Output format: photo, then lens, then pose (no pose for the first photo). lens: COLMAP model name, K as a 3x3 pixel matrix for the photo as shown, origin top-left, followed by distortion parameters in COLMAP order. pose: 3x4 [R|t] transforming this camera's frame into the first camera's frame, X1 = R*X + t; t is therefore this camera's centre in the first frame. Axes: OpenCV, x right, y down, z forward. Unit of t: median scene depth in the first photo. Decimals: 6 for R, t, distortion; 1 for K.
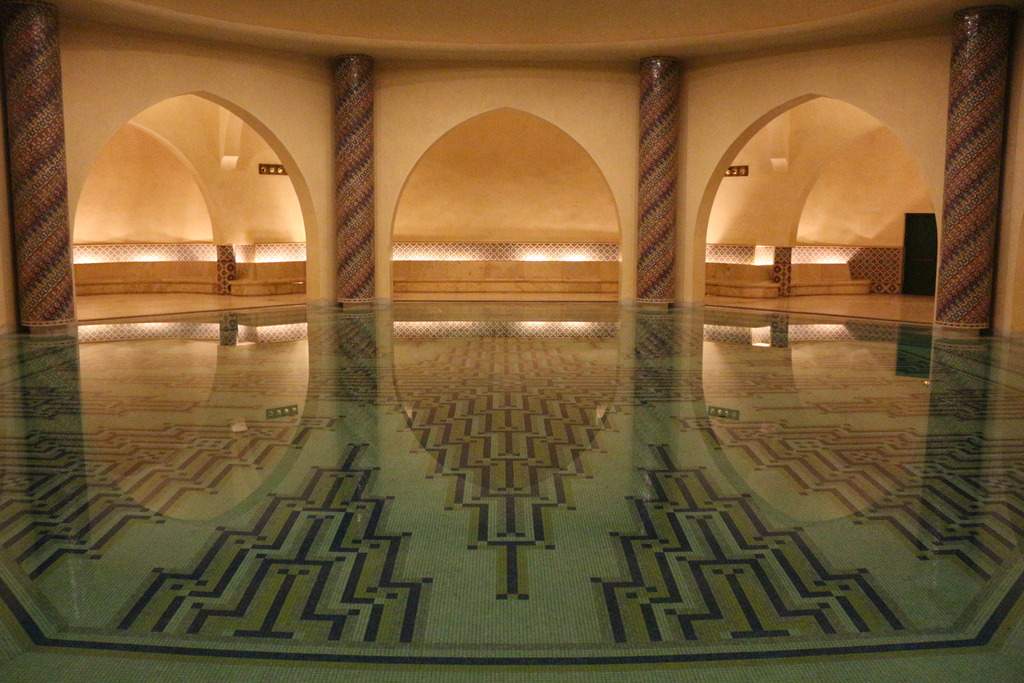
lens RADIAL K [[944.2, 0, 512.0], [0, 944.2, 341.5], [0, 0, 1]] dist [-0.130995, 0.008098]
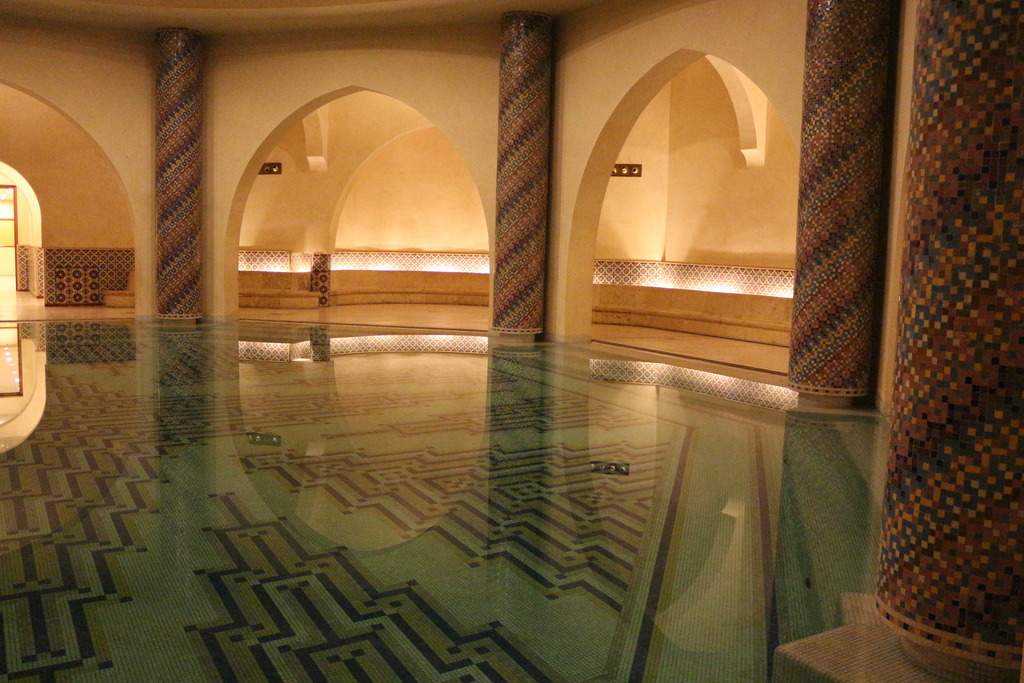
lens RADIAL K [[933.4, 0, 512.0], [0, 933.4, 341.5], [0, 0, 1]] dist [-0.078307, 0.008915]
pose [[0.863617, -0.040301, 0.502535, -0.018315], [0.044557, 0.999001, 0.003544, -0.010681], [-0.502176, 0.019331, 0.864549, 0.137926]]
